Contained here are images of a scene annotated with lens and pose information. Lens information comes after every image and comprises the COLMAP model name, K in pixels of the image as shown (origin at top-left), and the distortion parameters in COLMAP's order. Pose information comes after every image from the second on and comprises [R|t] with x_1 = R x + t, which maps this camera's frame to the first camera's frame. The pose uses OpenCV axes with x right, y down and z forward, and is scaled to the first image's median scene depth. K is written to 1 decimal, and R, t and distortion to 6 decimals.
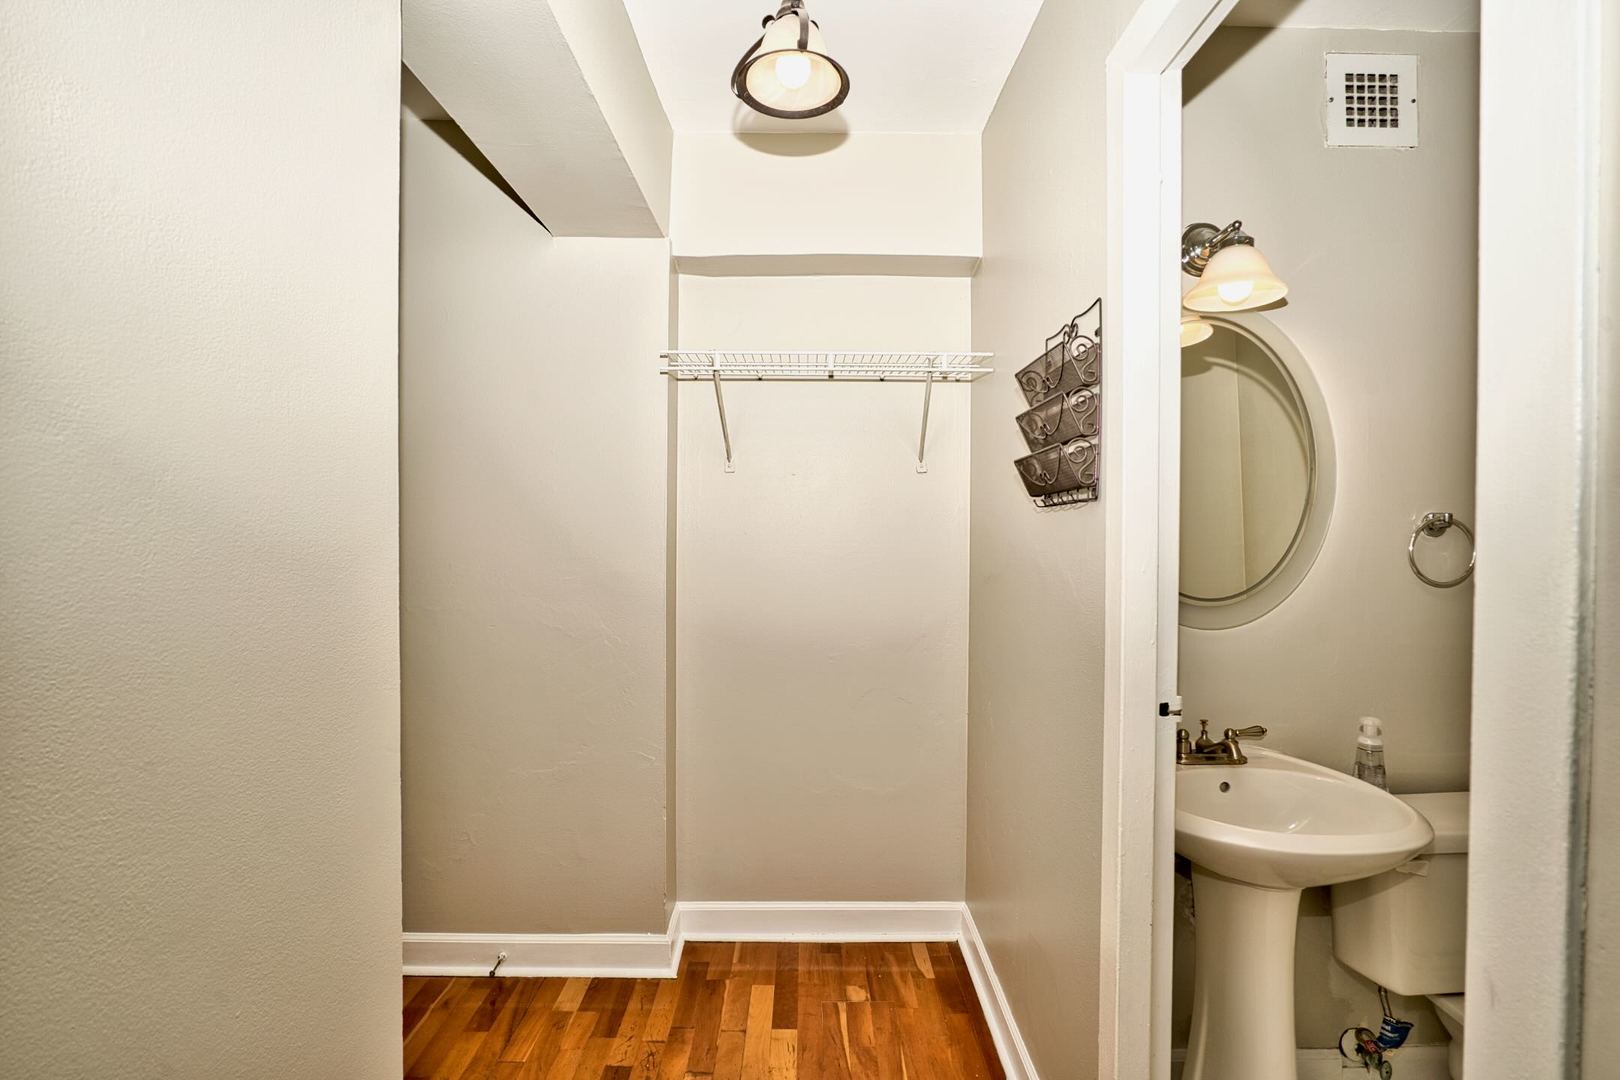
lens RADIAL K [[704.0, 0, 810.0], [0, 704.0, 540.0], [0, 0, 1]] dist [-0.025975, 0.007816]
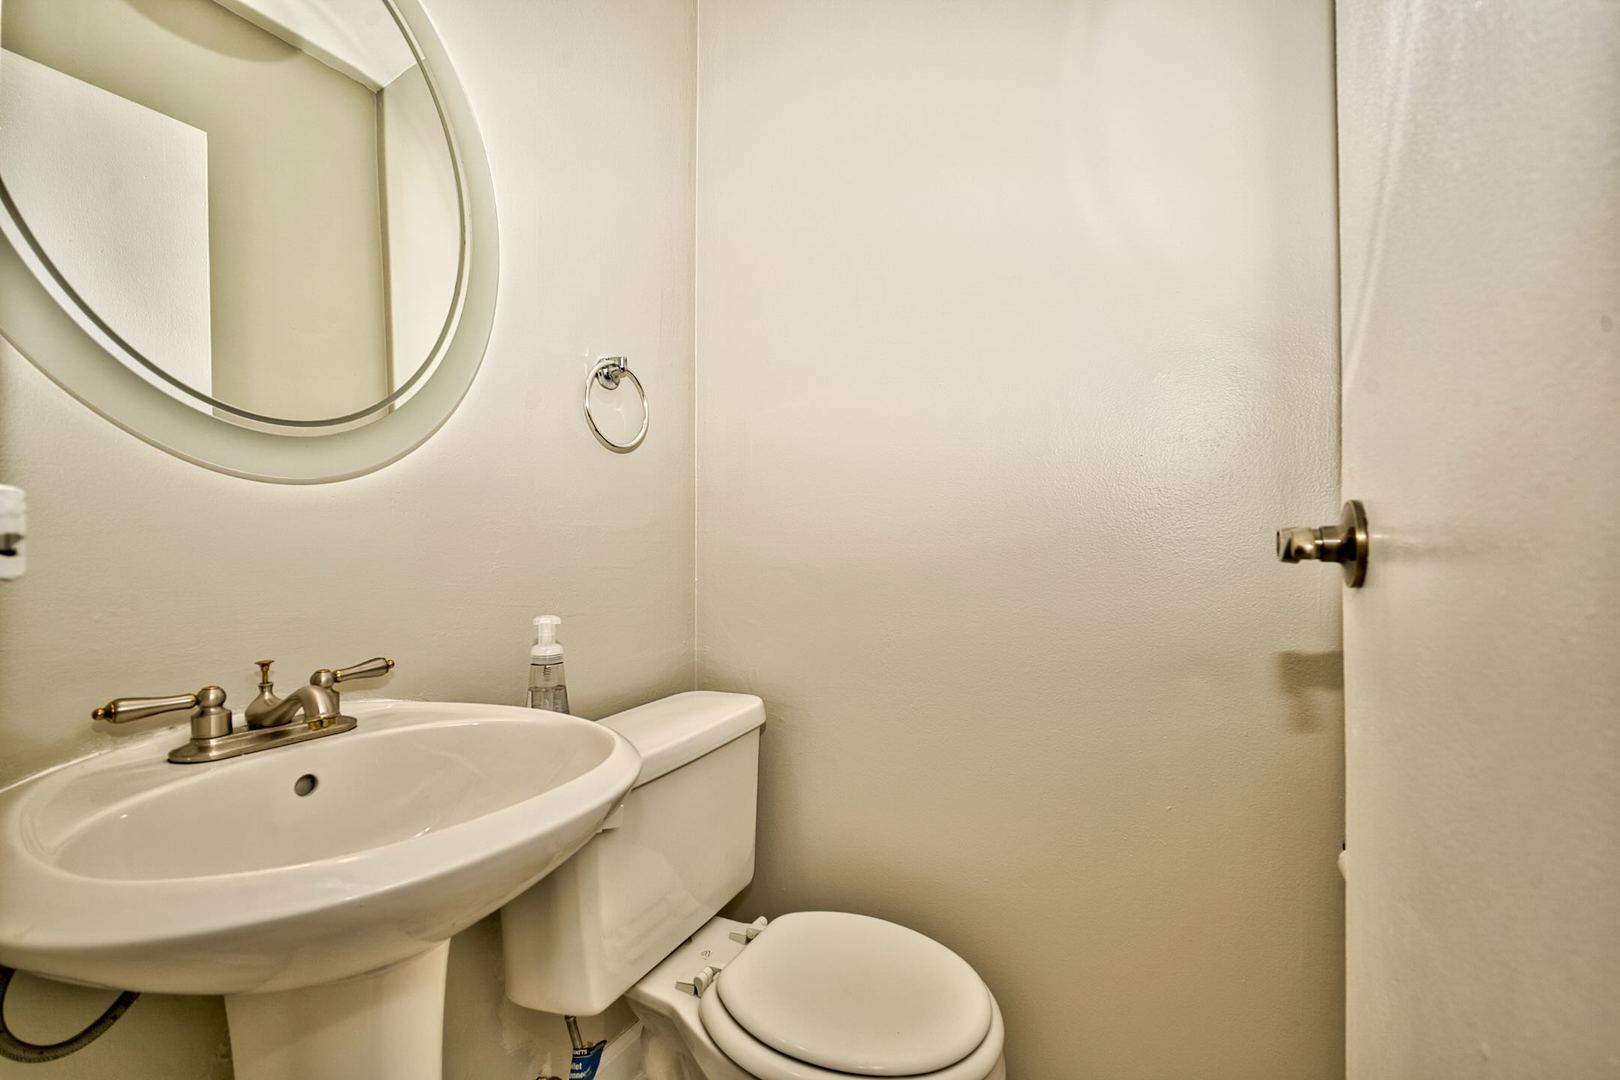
lens RADIAL K [[704.0, 0, 810.0], [0, 704.0, 540.0], [0, 0, 1]] dist [-0.025975, 0.007816]
pose [[0.486433, 0.002240, 0.873715, 0.340532], [0.011591, 0.999892, -0.009016, 0.190937], [-0.873641, 0.014513, 0.486355, 0.449244]]
